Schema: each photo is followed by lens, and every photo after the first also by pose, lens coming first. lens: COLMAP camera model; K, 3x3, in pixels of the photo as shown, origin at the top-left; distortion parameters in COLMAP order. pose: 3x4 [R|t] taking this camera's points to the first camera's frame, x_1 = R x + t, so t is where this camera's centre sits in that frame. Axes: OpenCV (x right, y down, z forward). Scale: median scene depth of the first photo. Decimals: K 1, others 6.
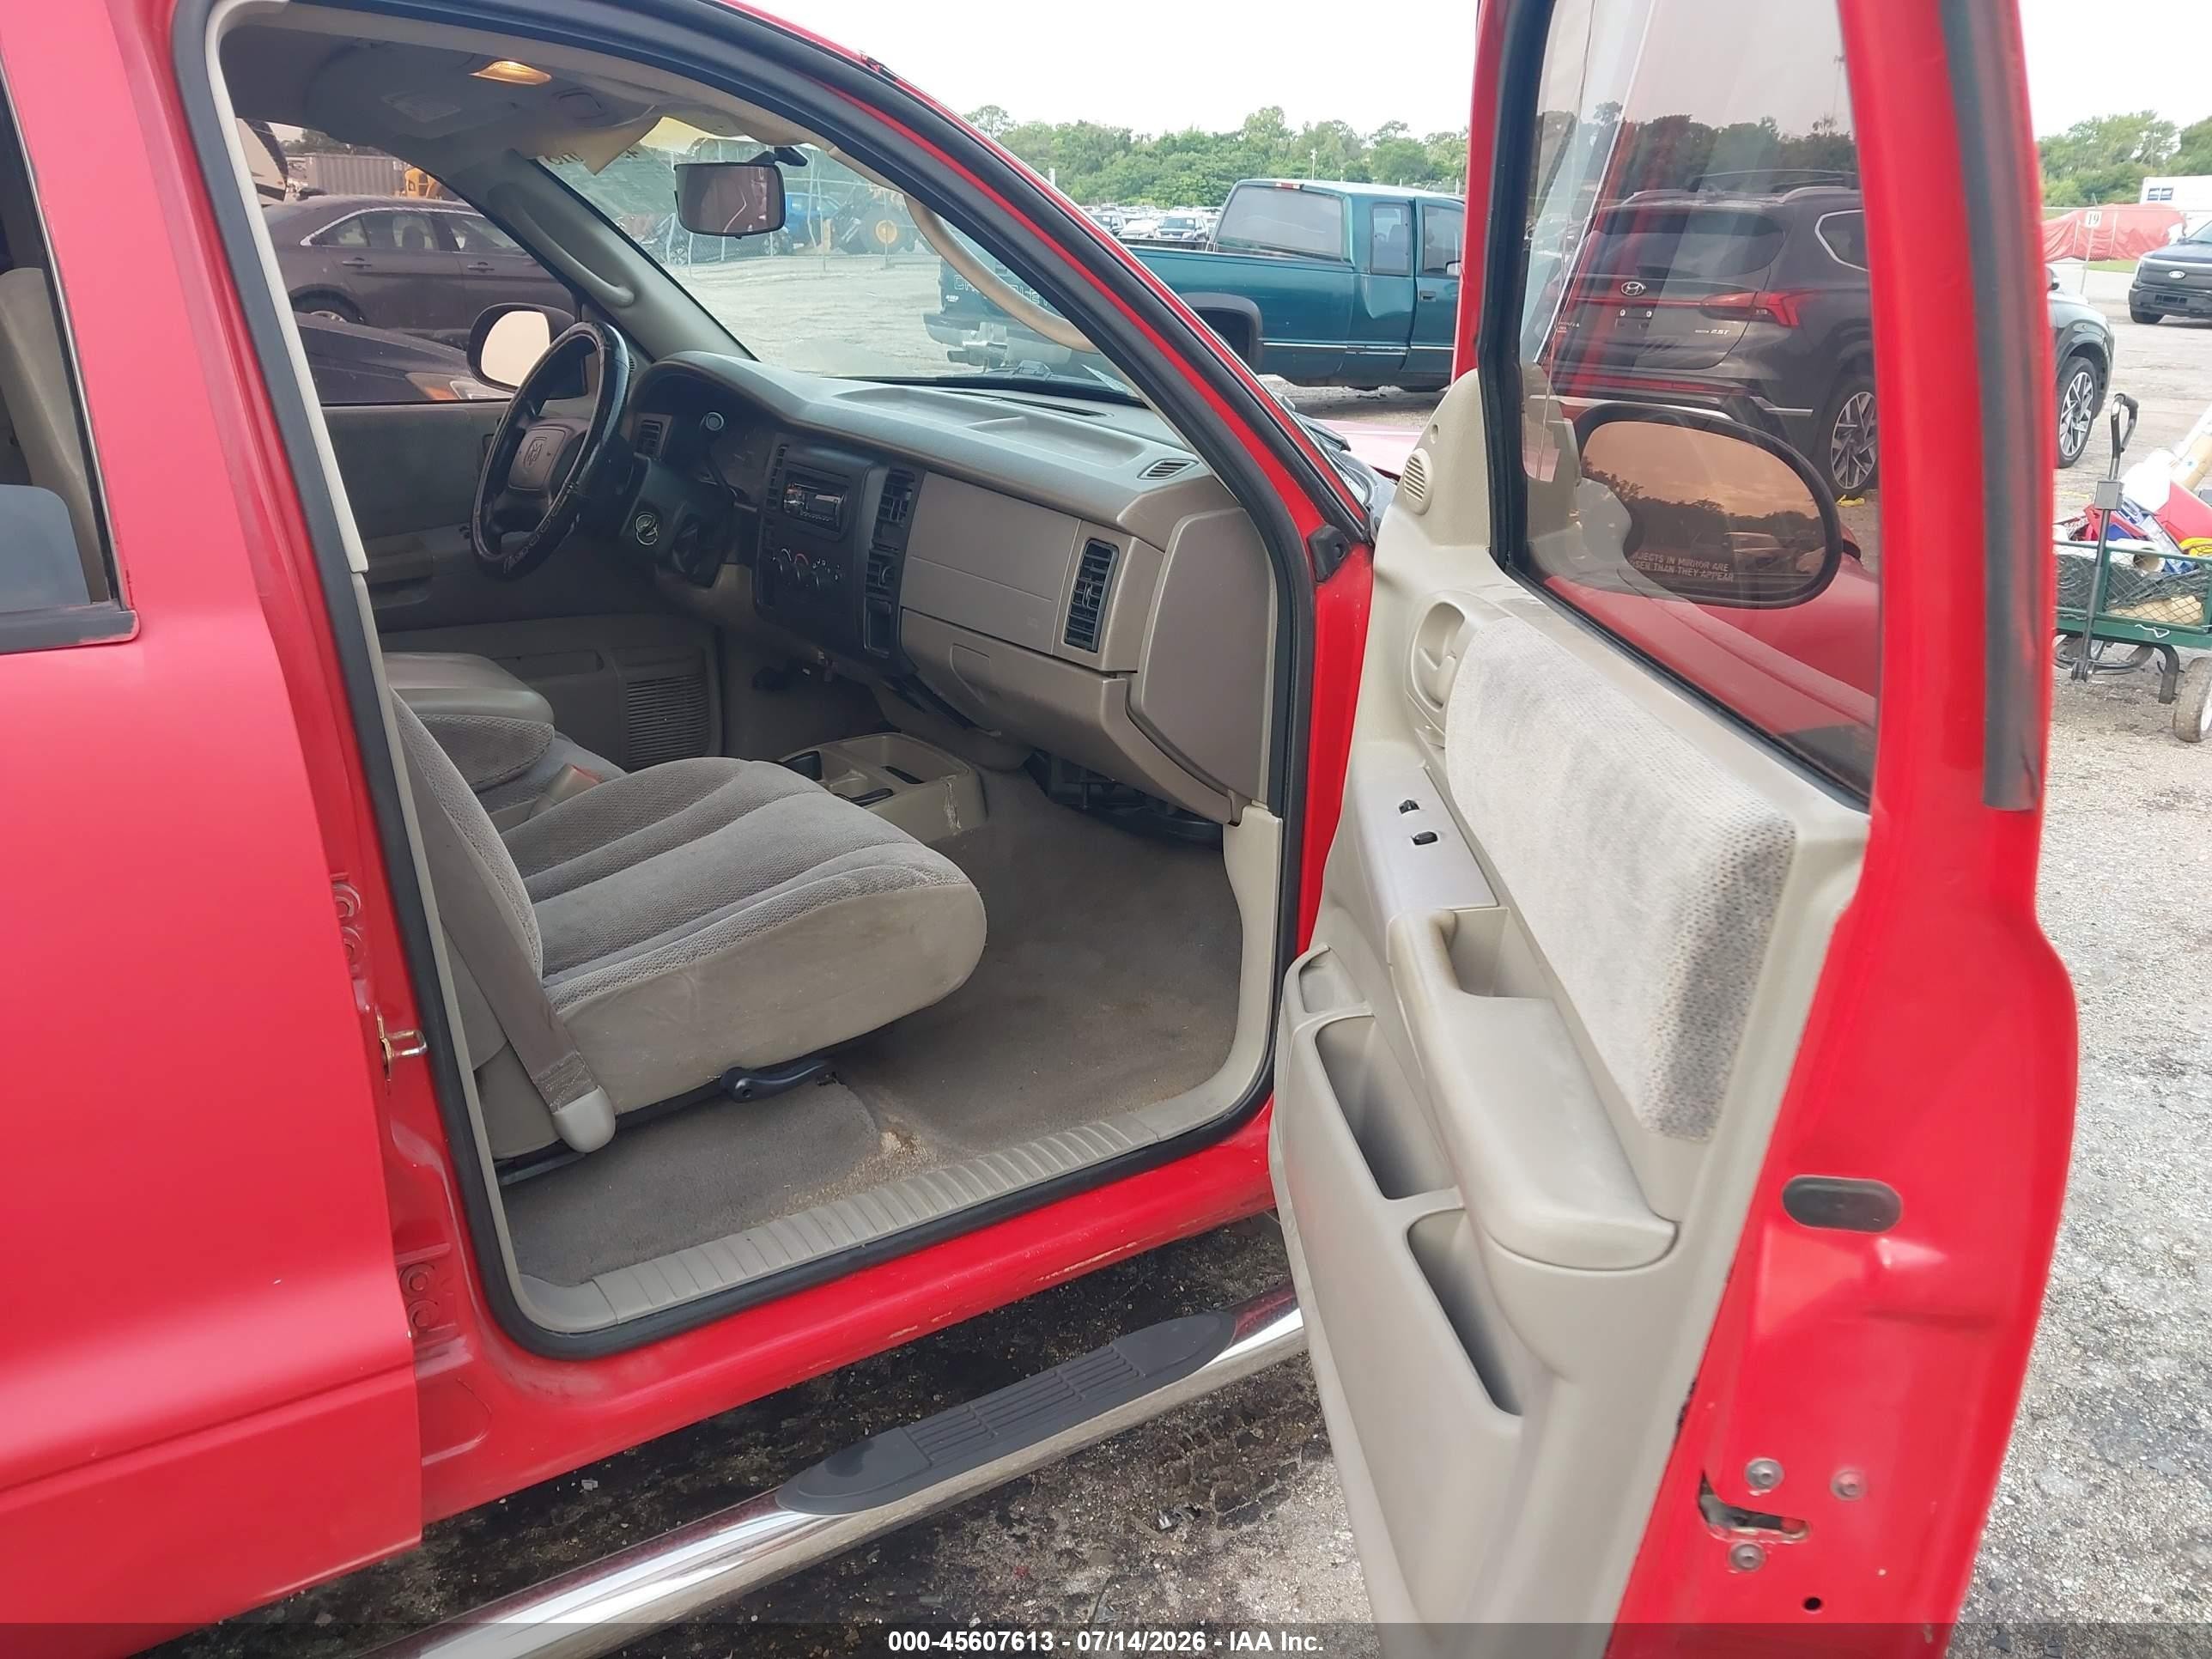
lens RADIAL K [[1745.5, 0, 1133.8], [0, 1745.5, 838.8], [0, 0, 1]] dist [0.017794, -0.020884]
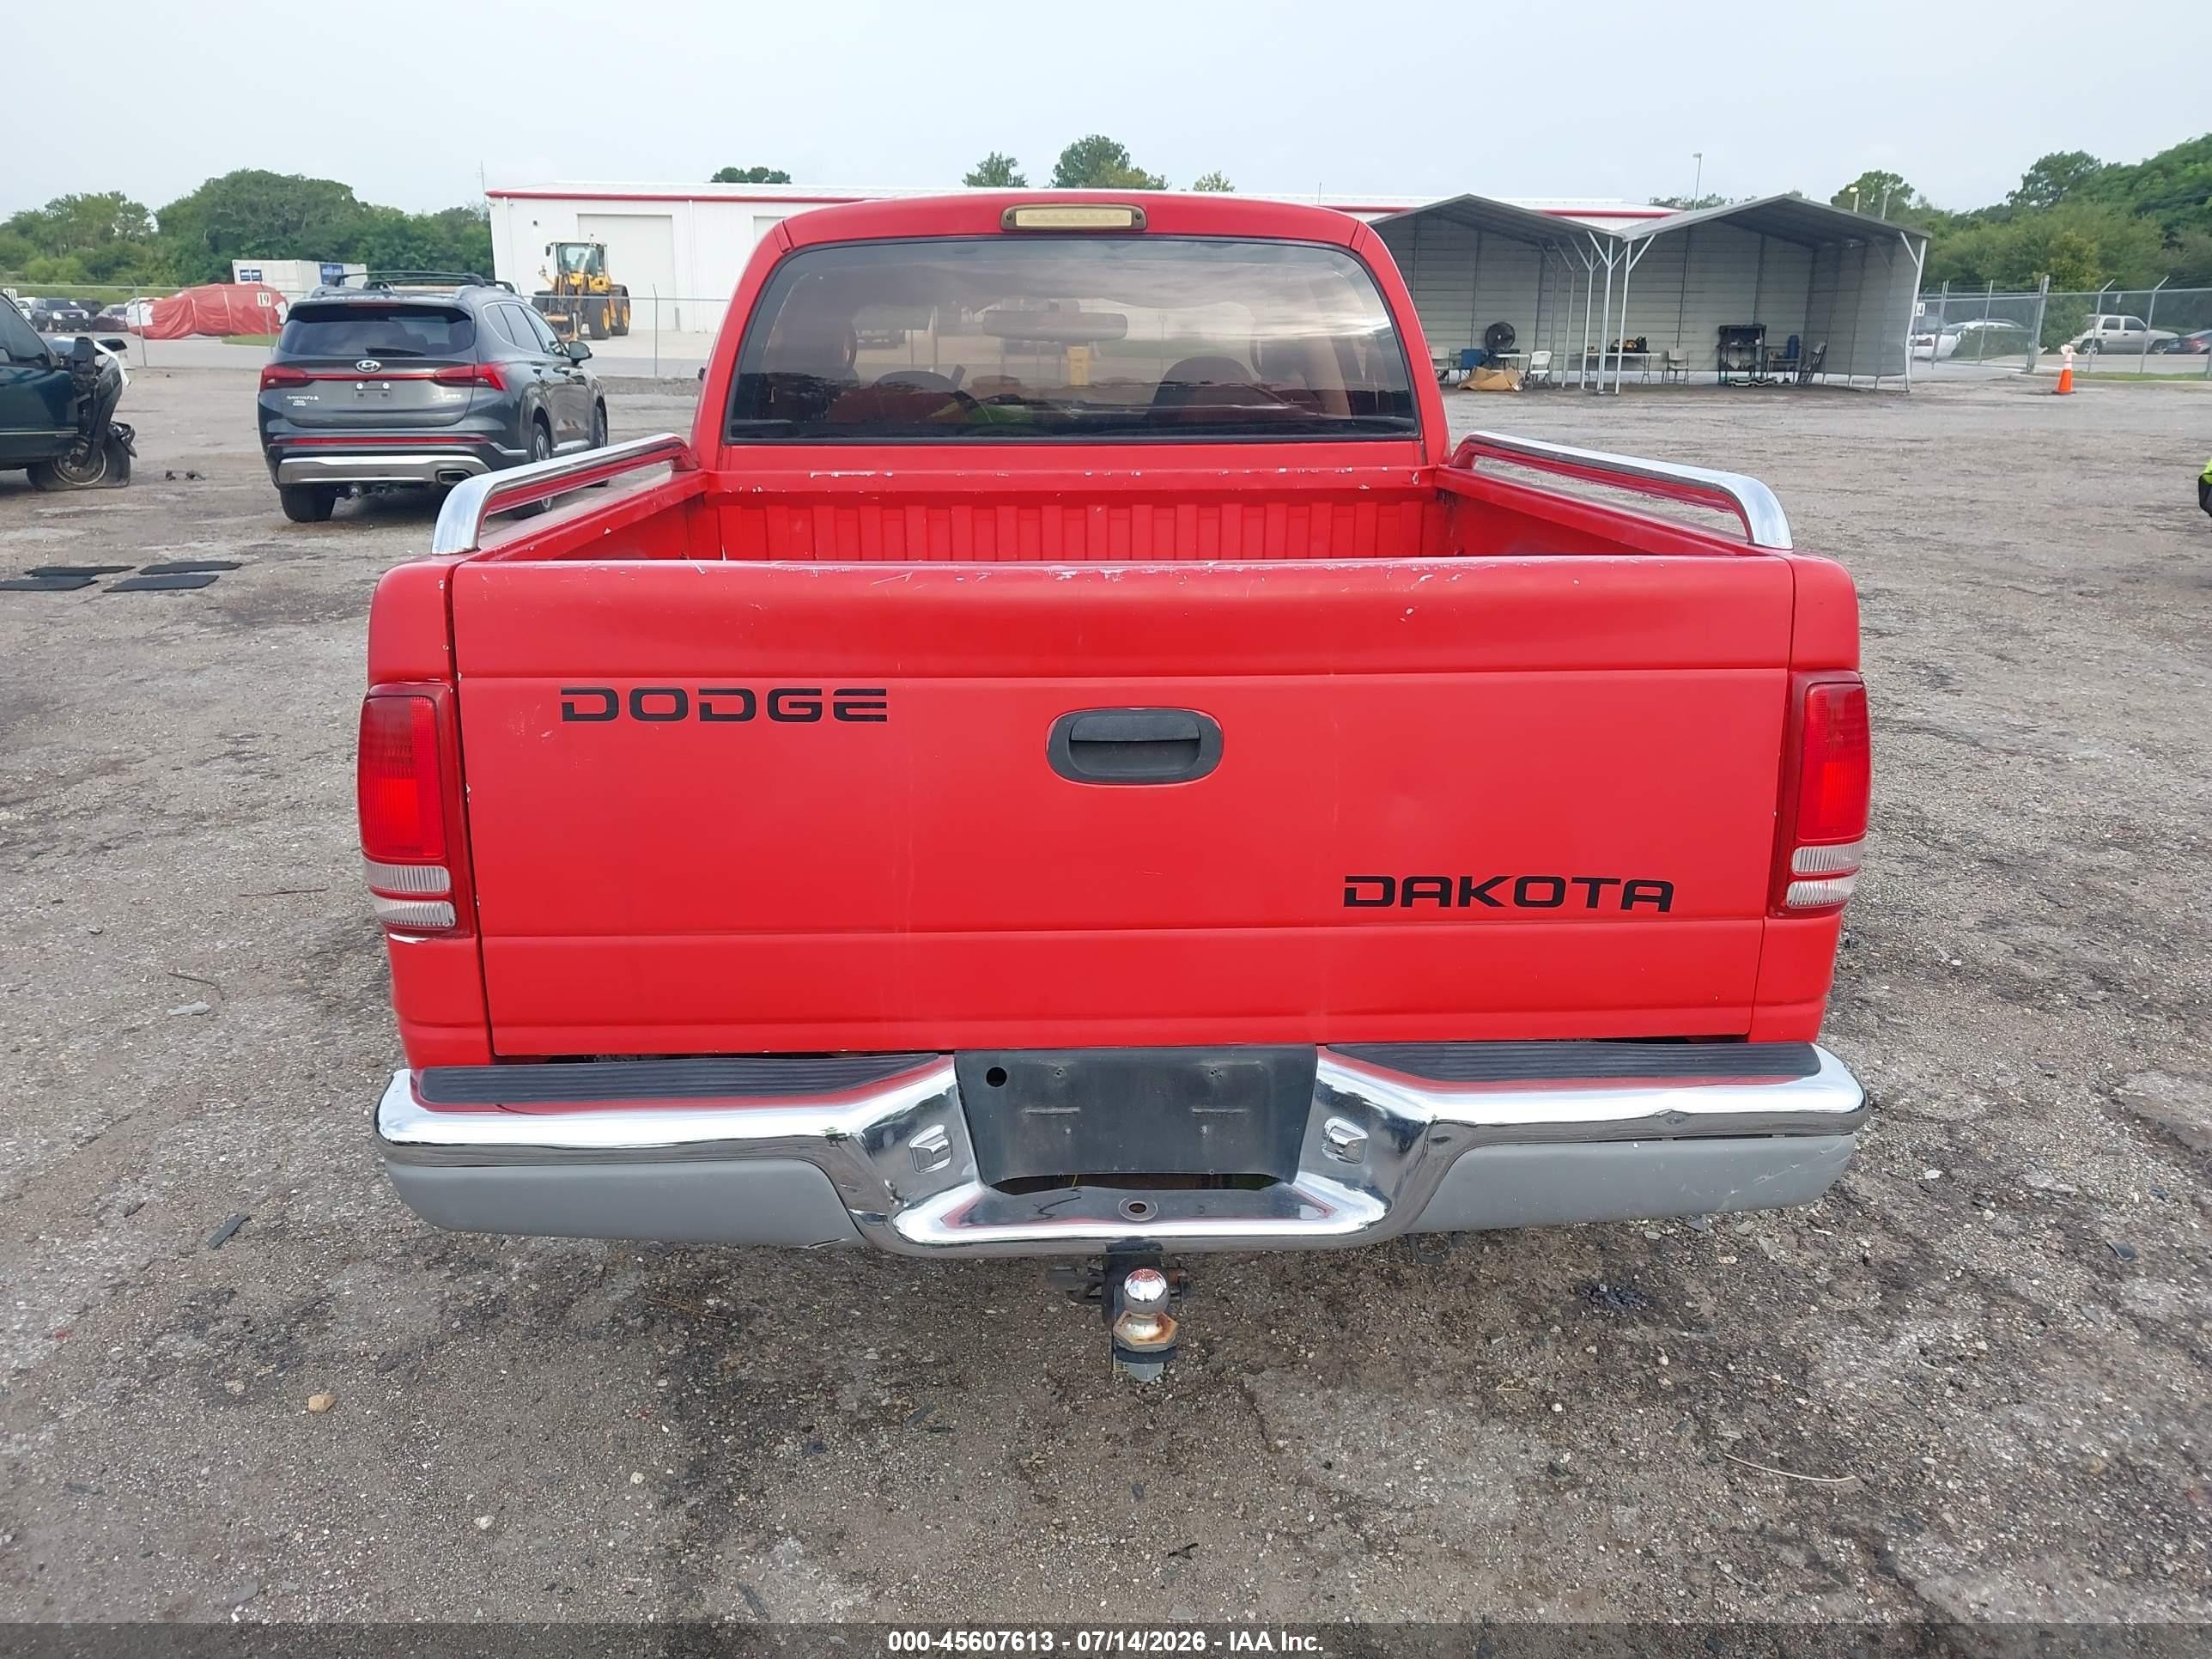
lens RADIAL K [[1745.5, 0, 1100.6], [0, 1745.5, 830.5], [0, 0, 1]] dist [0.017794, -0.020884]
pose [[0.544168, -0.247739, 0.801565, -0.505632], [0.281811, 0.953872, 0.103496, 0.016167], [-0.790230, 0.169571, 0.588882, -0.081033]]
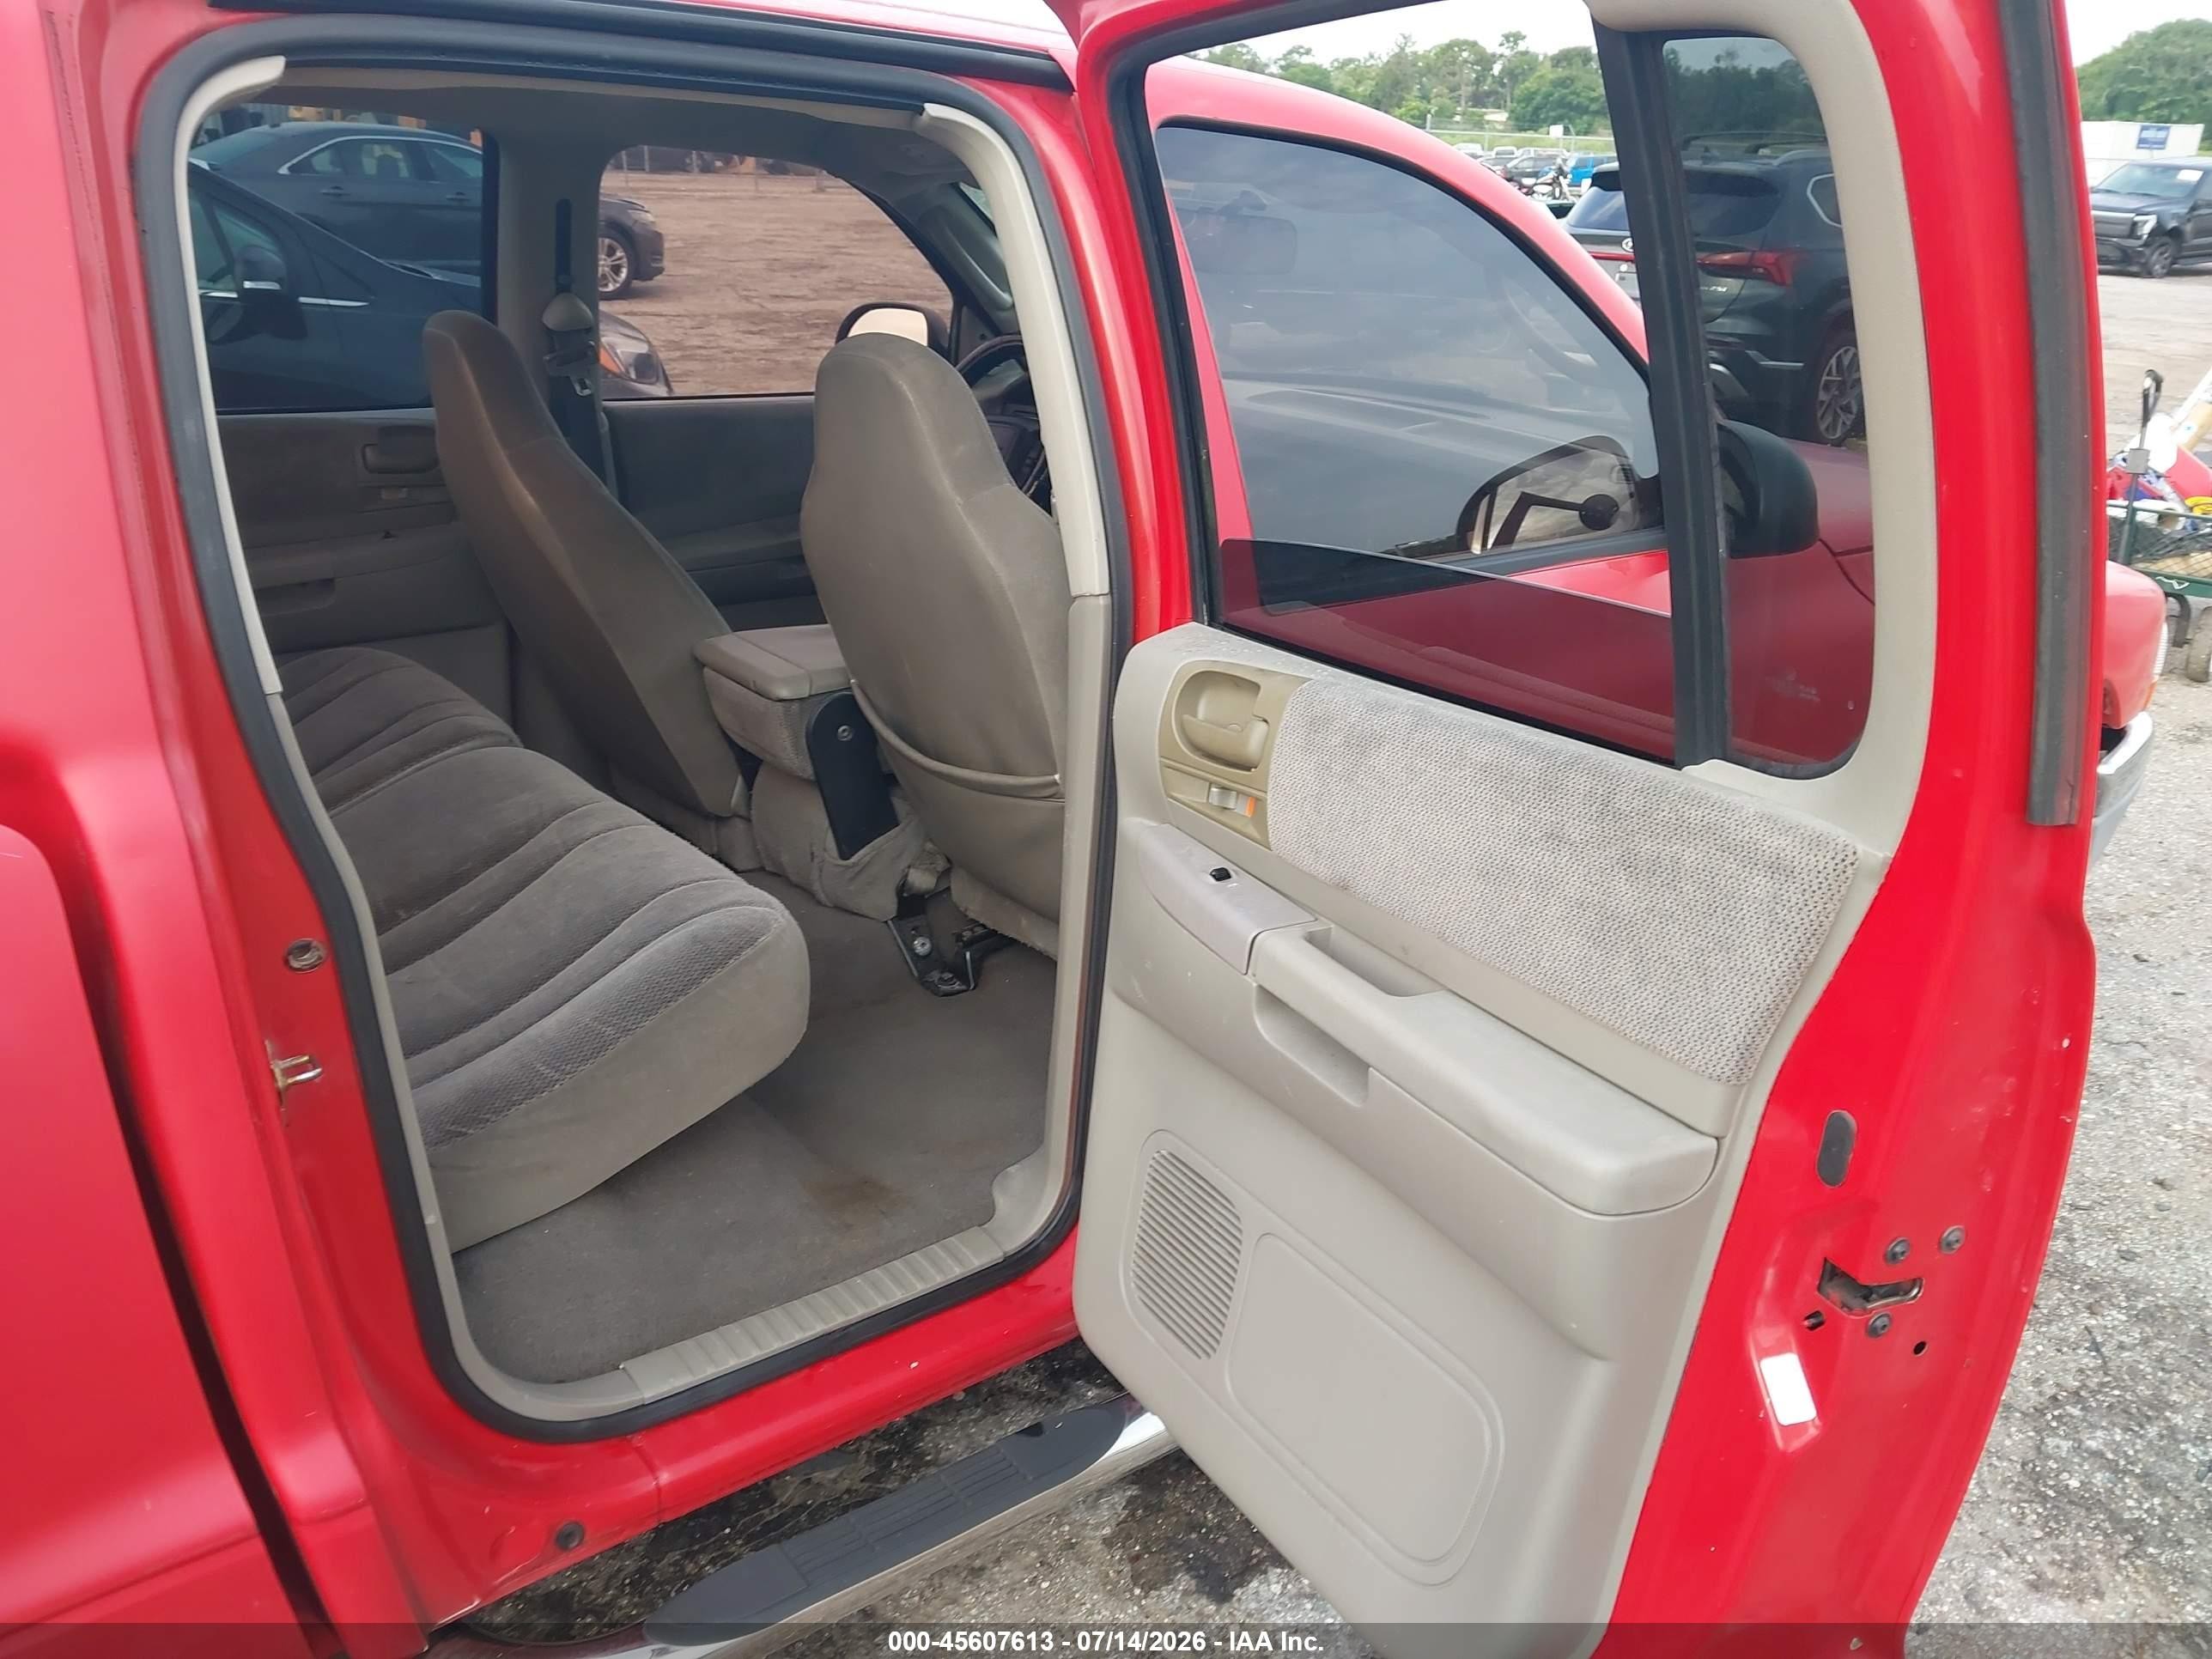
lens RADIAL K [[1745.5, 0, 1122.9], [0, 1745.5, 822.6], [0, 0, 1]] dist [0.017794, -0.020884]
pose [[0.998718, -0.003576, 0.050494, -0.077415], [0.001991, 0.999505, 0.031394, -0.000938], [-0.050581, -0.031253, 0.998231, -0.047352]]
